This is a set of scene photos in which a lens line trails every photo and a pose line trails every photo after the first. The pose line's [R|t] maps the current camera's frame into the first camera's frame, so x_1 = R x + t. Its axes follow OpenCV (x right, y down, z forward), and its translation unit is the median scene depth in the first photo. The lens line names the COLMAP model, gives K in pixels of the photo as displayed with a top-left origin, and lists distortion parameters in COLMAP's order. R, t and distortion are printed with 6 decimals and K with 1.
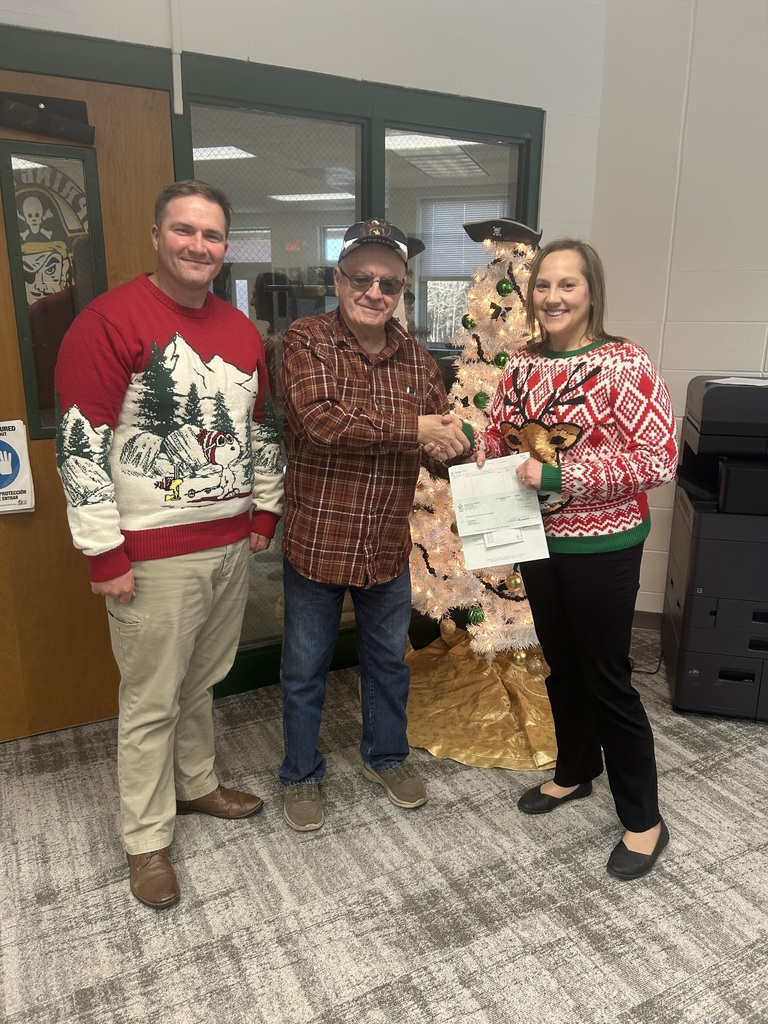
lens RADIAL K [[763.3, 0, 384.0], [0, 763.3, 512.0], [0, 0, 1]] dist [0.081283, -0.000633]
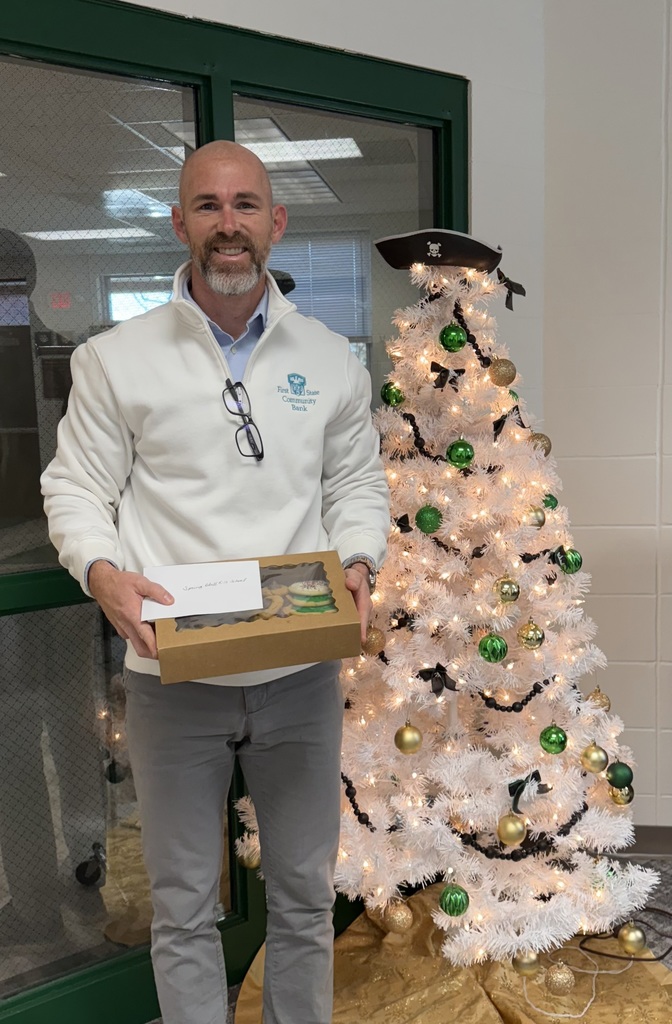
lens RADIAL K [[982.9, 0, 336.0], [0, 982.9, 512.0], [0, 0, 1]] dist [0.236410, -0.422633]
pose [[0.982344, -0.055015, 0.178811, -0.081709], [0.076845, 0.990090, -0.117542, -0.065426], [-0.170573, 0.129207, 0.976837, 0.250931]]
